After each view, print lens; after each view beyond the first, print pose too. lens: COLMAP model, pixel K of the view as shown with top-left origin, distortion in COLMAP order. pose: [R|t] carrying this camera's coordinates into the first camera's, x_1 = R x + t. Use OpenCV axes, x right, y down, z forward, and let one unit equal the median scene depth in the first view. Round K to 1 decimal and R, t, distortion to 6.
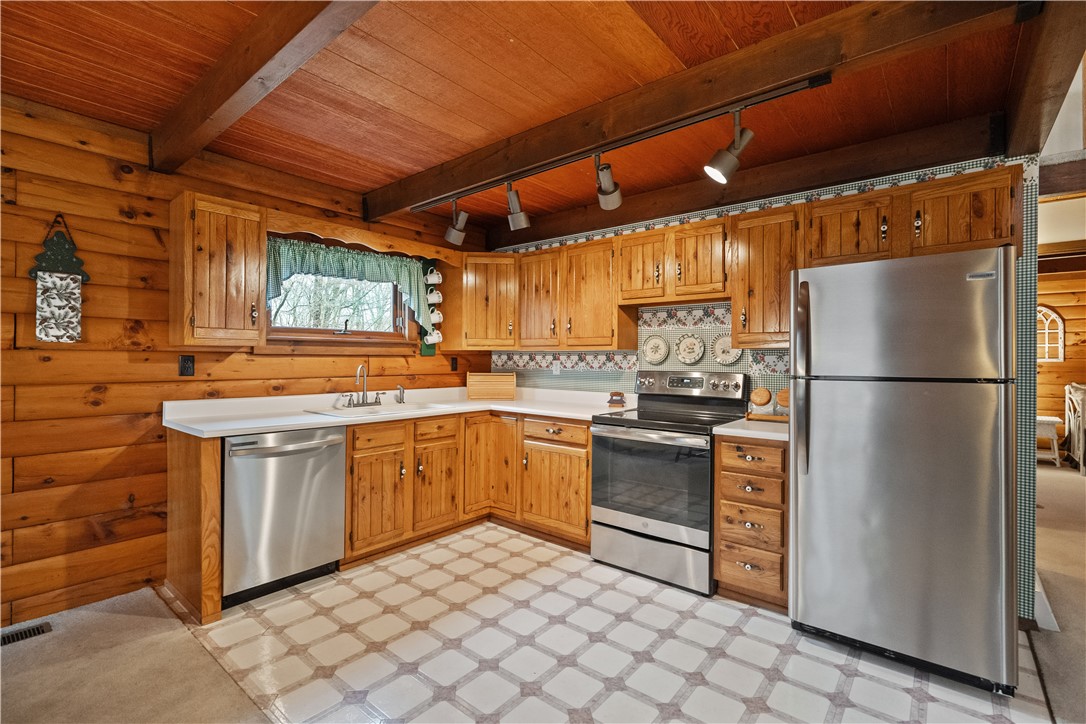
lens RADIAL K [[493.3, 0, 545.0], [0, 493.3, 356.6], [0, 0, 1]] dist [0.000545, -0.000458]
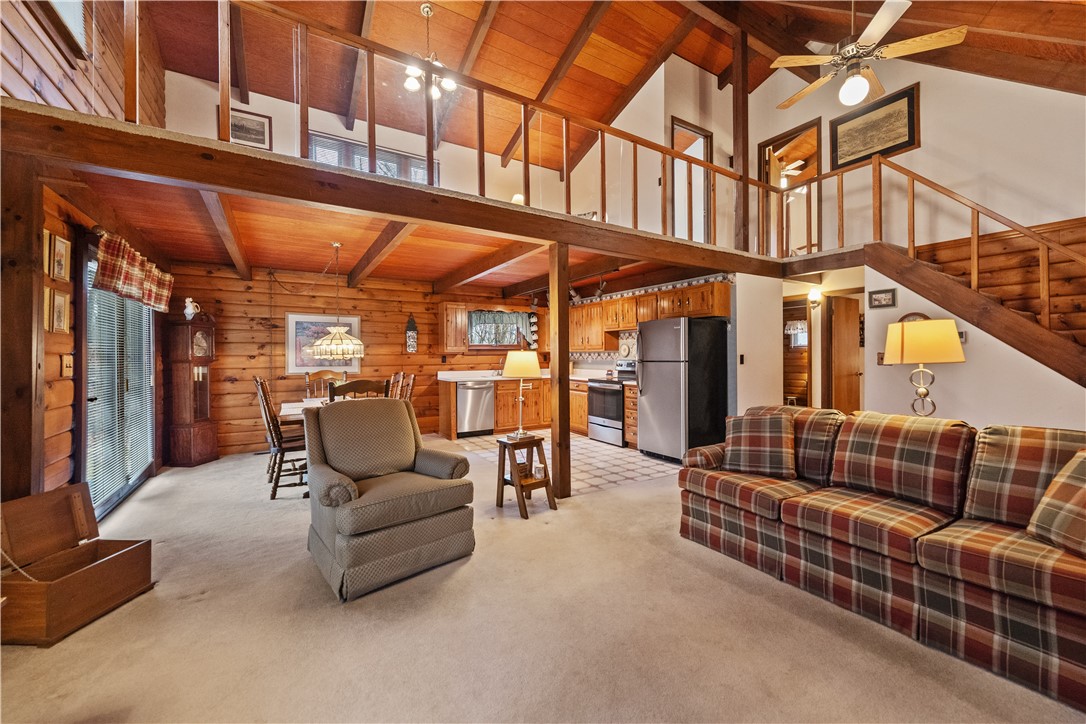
lens RADIAL K [[425.6, 0, 544.1], [0, 425.6, 356.8], [0, 0, 1]] dist [-0.002061, -0.000136]
pose [[0.945173, -0.010786, -0.326393, 0.565445], [0.014376, 0.999860, 0.008588, -0.008224], [0.326255, -0.012810, 0.945195, -1.023514]]
